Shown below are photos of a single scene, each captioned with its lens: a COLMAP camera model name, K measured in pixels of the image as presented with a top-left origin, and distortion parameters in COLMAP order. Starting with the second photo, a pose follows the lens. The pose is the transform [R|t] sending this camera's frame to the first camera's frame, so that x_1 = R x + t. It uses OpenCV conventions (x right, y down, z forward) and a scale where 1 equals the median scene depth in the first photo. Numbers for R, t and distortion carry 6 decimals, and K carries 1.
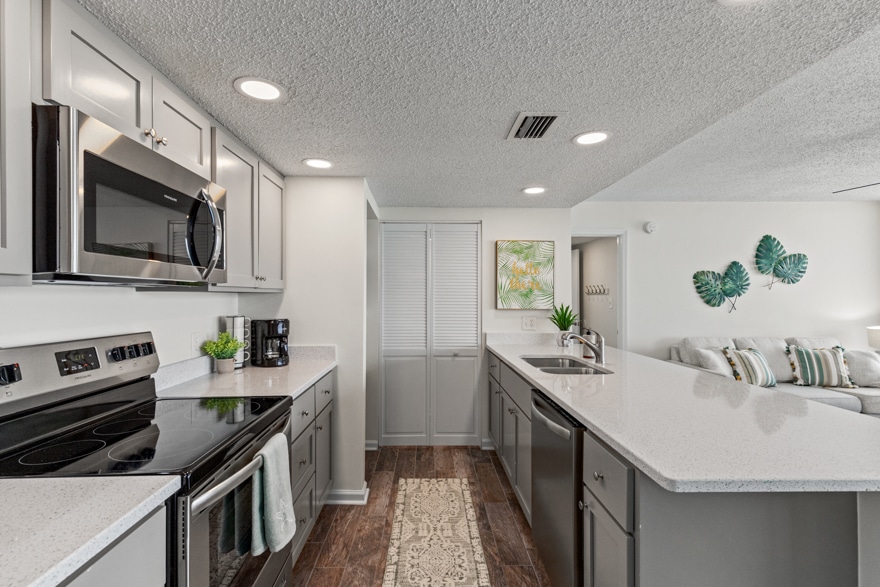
lens RADIAL K [[387.6, 0, 424.2], [0, 387.6, 294.3], [0, 0, 1]] dist [0.001706, 0.000012]
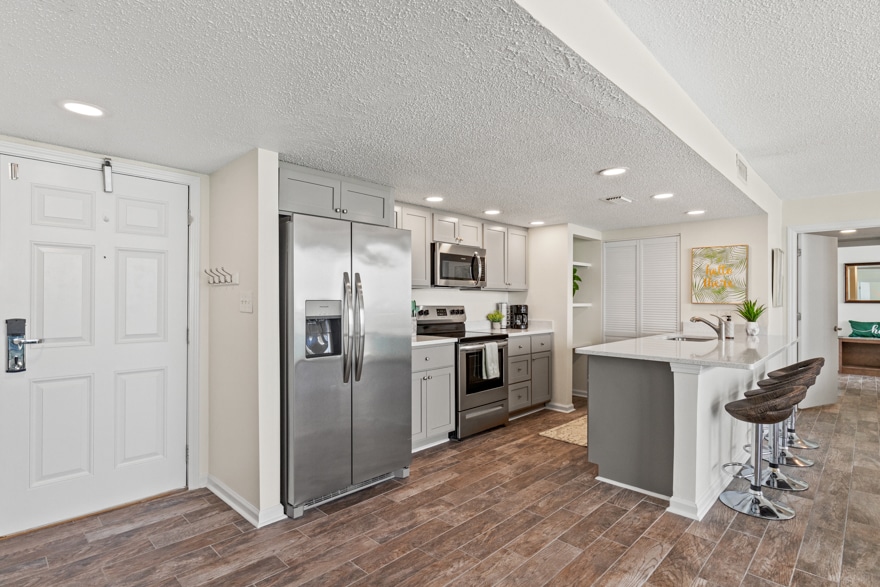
lens RADIAL K [[448.2, 0, 440.0], [0, 448.2, 293.5], [0, 0, 1]] dist [0.003024, 0.000642]
pose [[0.703321, -0.007595, -0.710832, 0.583858], [0.000647, 0.999949, -0.010043, 0.019137], [0.710872, 0.006604, 0.703290, -0.543628]]
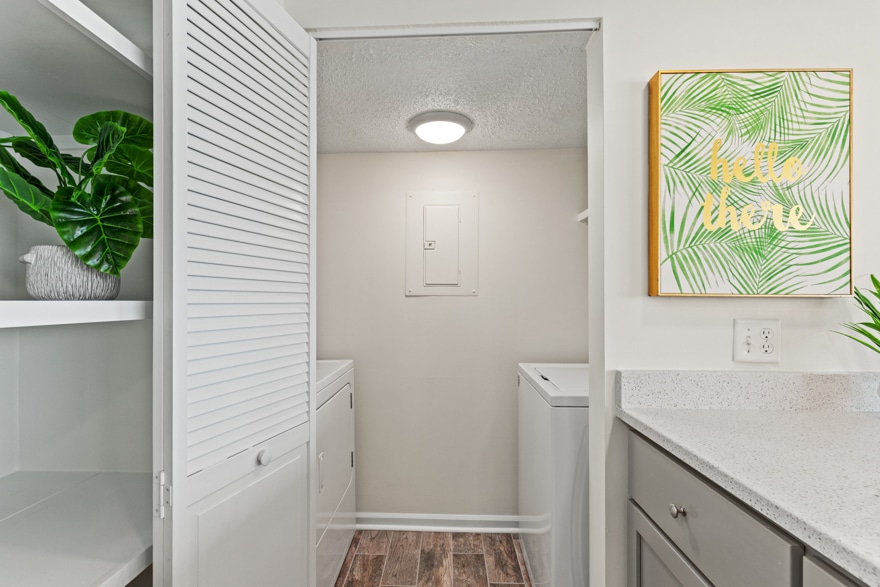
lens RADIAL K [[401.9, 0, 436.8], [0, 401.9, 304.2], [0, 0, 1]] dist [0.006729, 0.000079]
pose [[0.997549, -0.002474, -0.069922, 0.032206], [0.002713, 0.999991, 0.003335, 0.039237], [0.069913, -0.003517, 0.997547, 0.602887]]
